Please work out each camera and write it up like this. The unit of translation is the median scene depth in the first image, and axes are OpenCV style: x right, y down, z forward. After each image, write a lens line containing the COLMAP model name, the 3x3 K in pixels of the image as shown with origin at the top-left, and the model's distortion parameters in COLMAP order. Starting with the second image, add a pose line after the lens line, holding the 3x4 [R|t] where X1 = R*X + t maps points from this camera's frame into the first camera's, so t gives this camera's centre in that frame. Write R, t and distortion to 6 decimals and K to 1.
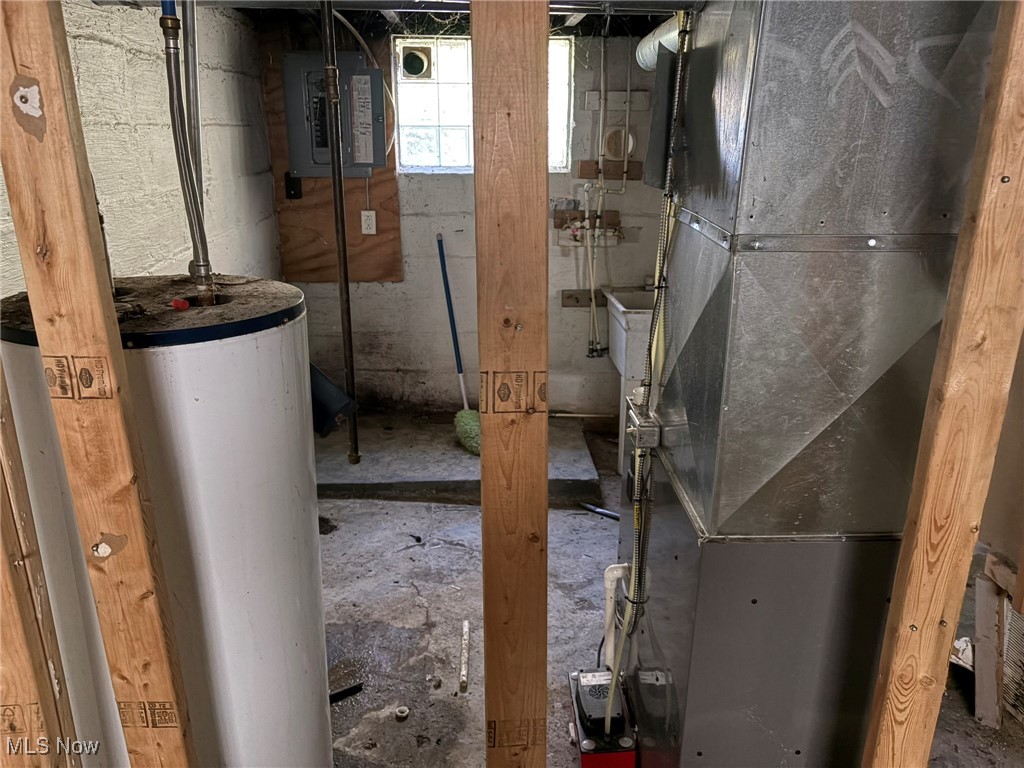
lens RADIAL K [[768.4, 0, 516.3], [0, 768.4, 386.5], [0, 0, 1]] dist [0.074369, -0.096033]
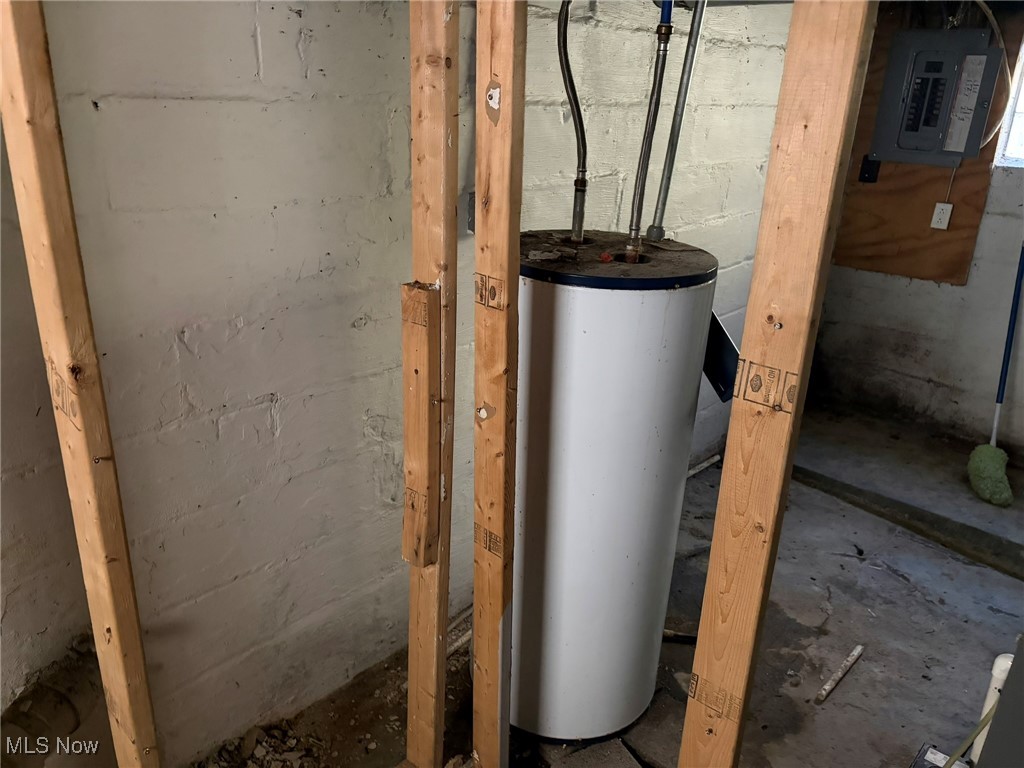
lens RADIAL K [[768.4, 0, 516.3], [0, 768.4, 386.5], [0, 0, 1]] dist [0.074369, -0.096033]
pose [[0.706549, 0.280819, -0.649561, 0.166302], [-0.258967, 0.956828, 0.131971, -0.016191], [0.658578, 0.074971, 0.748769, -0.010068]]
